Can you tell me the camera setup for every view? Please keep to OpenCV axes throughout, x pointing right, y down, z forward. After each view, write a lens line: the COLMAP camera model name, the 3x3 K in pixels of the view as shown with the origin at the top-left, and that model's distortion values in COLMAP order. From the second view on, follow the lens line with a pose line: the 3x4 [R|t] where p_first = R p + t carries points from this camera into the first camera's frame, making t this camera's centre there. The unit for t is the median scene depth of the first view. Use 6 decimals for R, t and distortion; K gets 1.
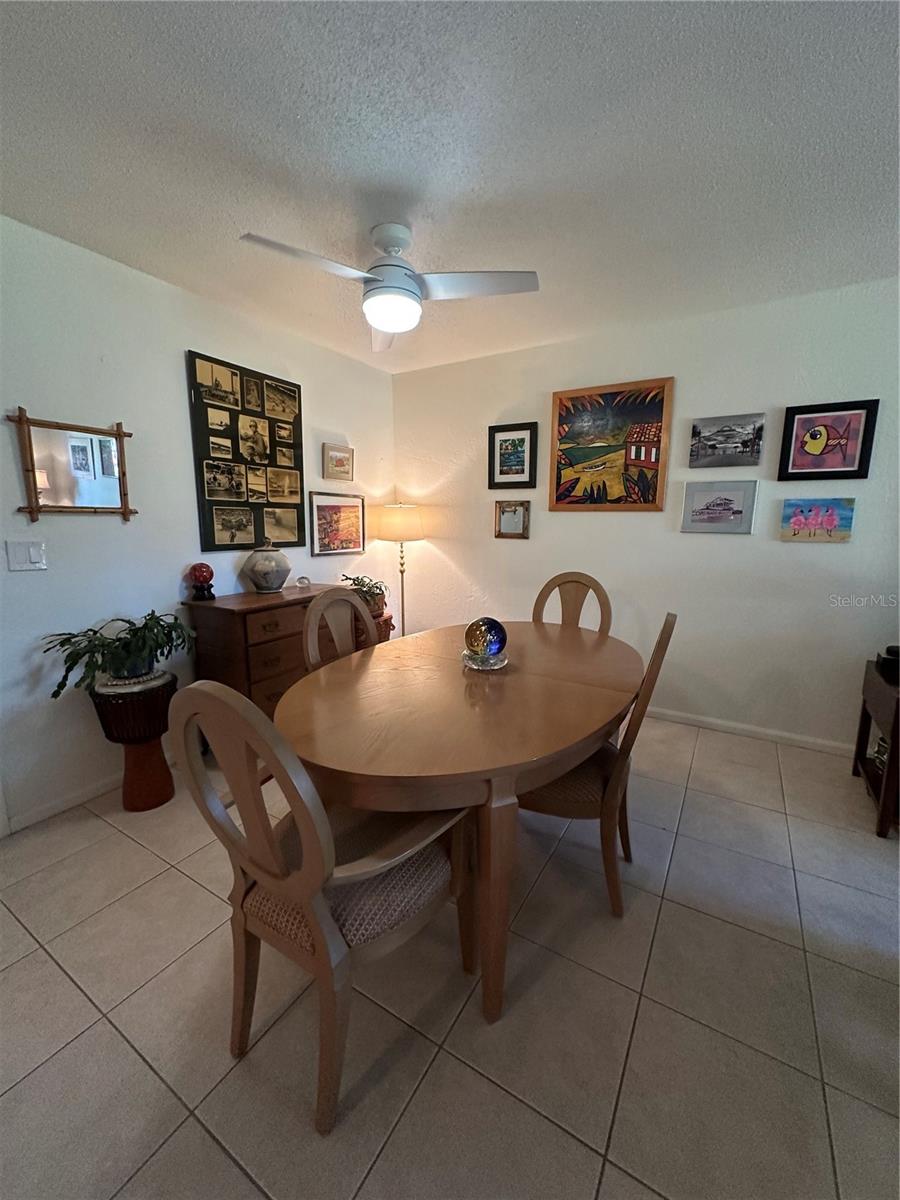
lens RADIAL K [[477.2, 0, 448.6], [0, 477.2, 598.6], [0, 0, 1]] dist [-0.000480, 0.000086]
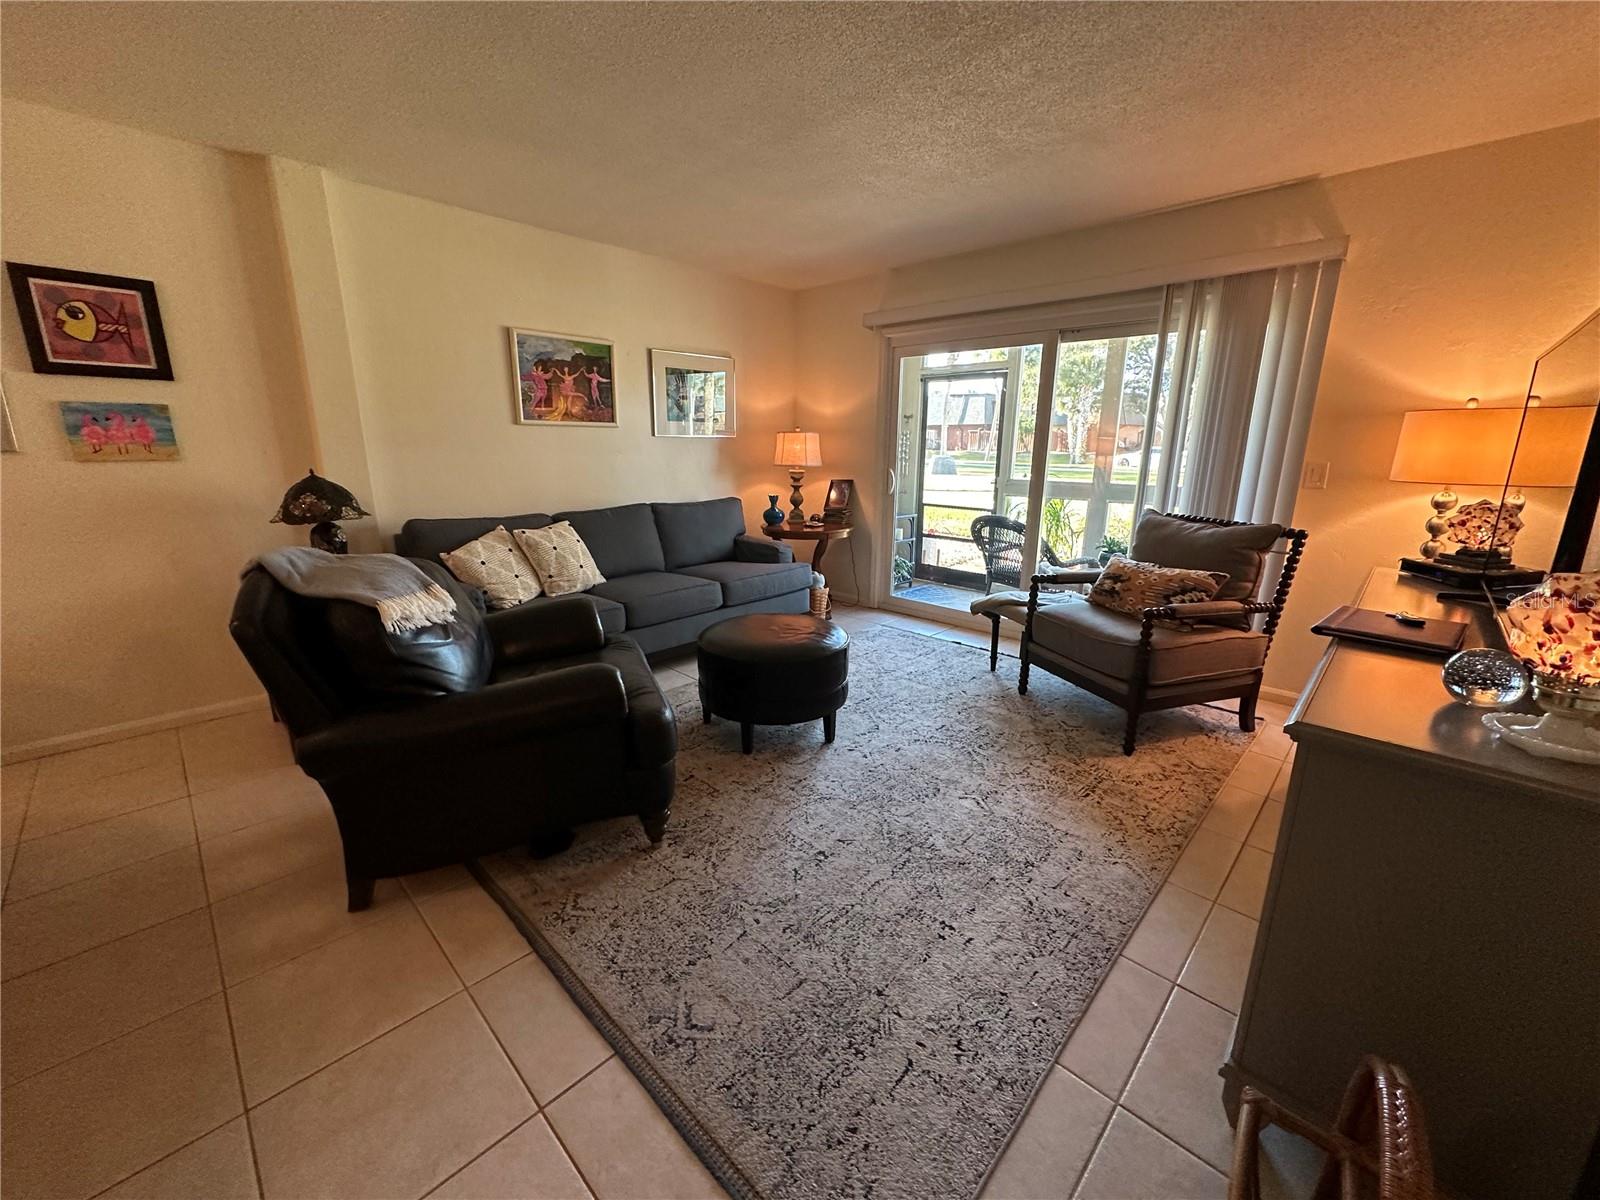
lens RADIAL K [[636.2, 0, 803.2], [0, 636.2, 599.8], [0, 0, 1]] dist [-0.000480, 0.000086]
pose [[0.227177, -0.238546, 0.944186, -0.004354], [0.147680, 0.966762, 0.208717, 0.043562], [-0.962591, 0.092022, 0.254854, -0.280394]]
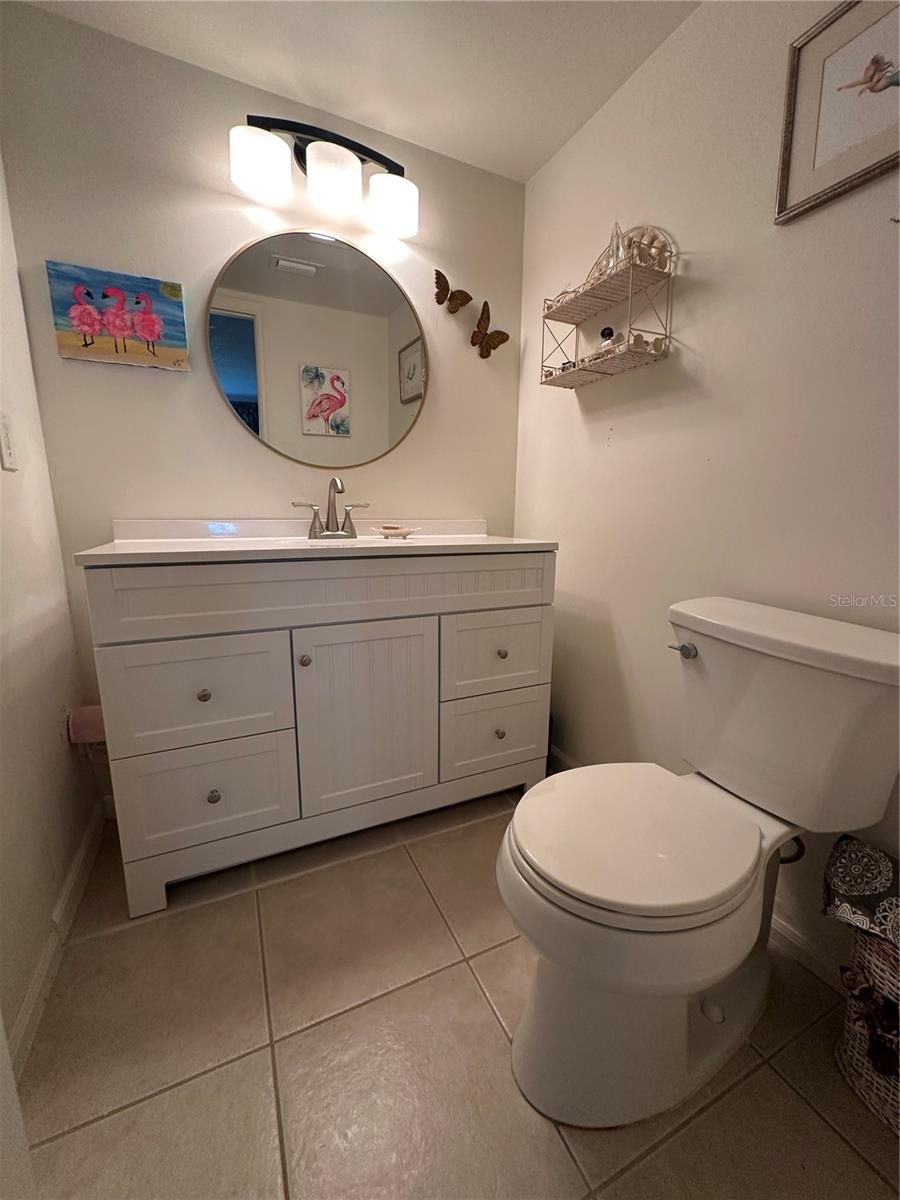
lens RADIAL K [[477.2, 0, 448.6], [0, 477.2, 597.8], [0, 0, 1]] dist [-0.000480, 0.000086]
pose [[0.559062, -0.153505, 0.814792, 0.509597], [0.130113, 0.986779, 0.096631, 0.123970], [-0.818853, 0.051993, 0.571644, 0.445653]]
